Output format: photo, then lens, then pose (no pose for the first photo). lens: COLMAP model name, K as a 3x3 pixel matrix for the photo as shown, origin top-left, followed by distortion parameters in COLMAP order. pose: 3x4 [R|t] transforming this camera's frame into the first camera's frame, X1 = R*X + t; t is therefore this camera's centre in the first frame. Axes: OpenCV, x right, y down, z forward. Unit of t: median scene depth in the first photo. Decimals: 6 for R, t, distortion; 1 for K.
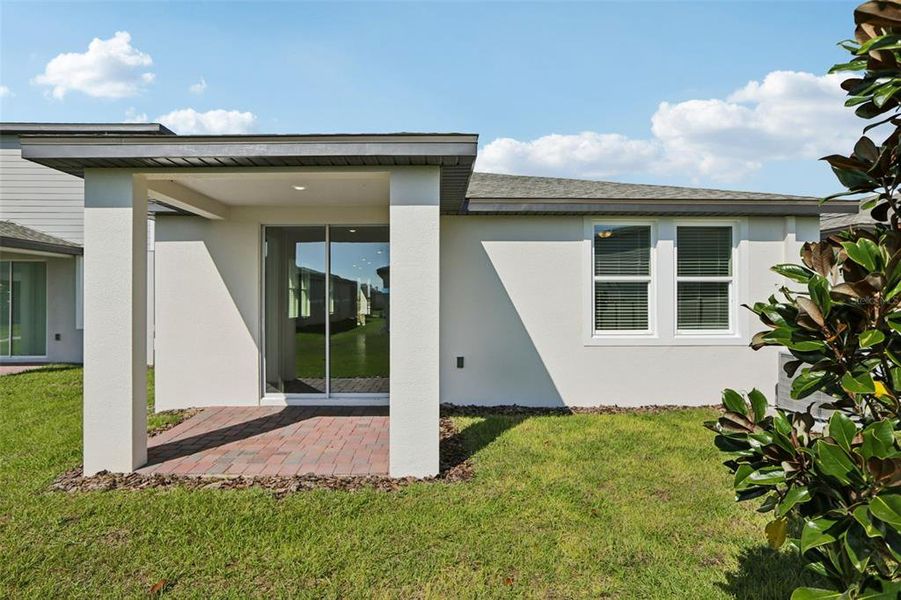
lens RADIAL K [[495.5, 0, 442.6], [0, 495.5, 292.6], [0, 0, 1]] dist [-0.032445, 0.023130]
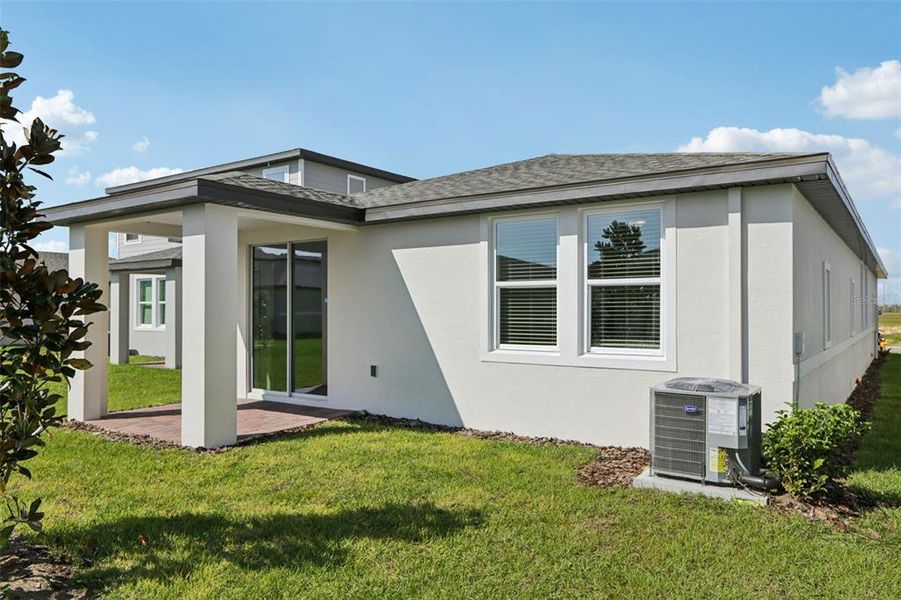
lens RADIAL K [[660.4, 0, 453.3], [0, 660.4, 304.8], [0, 0, 1]] dist [0.002798, 0.001741]
pose [[0.803284, -0.003243, -0.595588, 0.947185], [0.009060, 0.999936, 0.006775, -0.001514], [0.595528, -0.010839, 0.803262, 0.019123]]
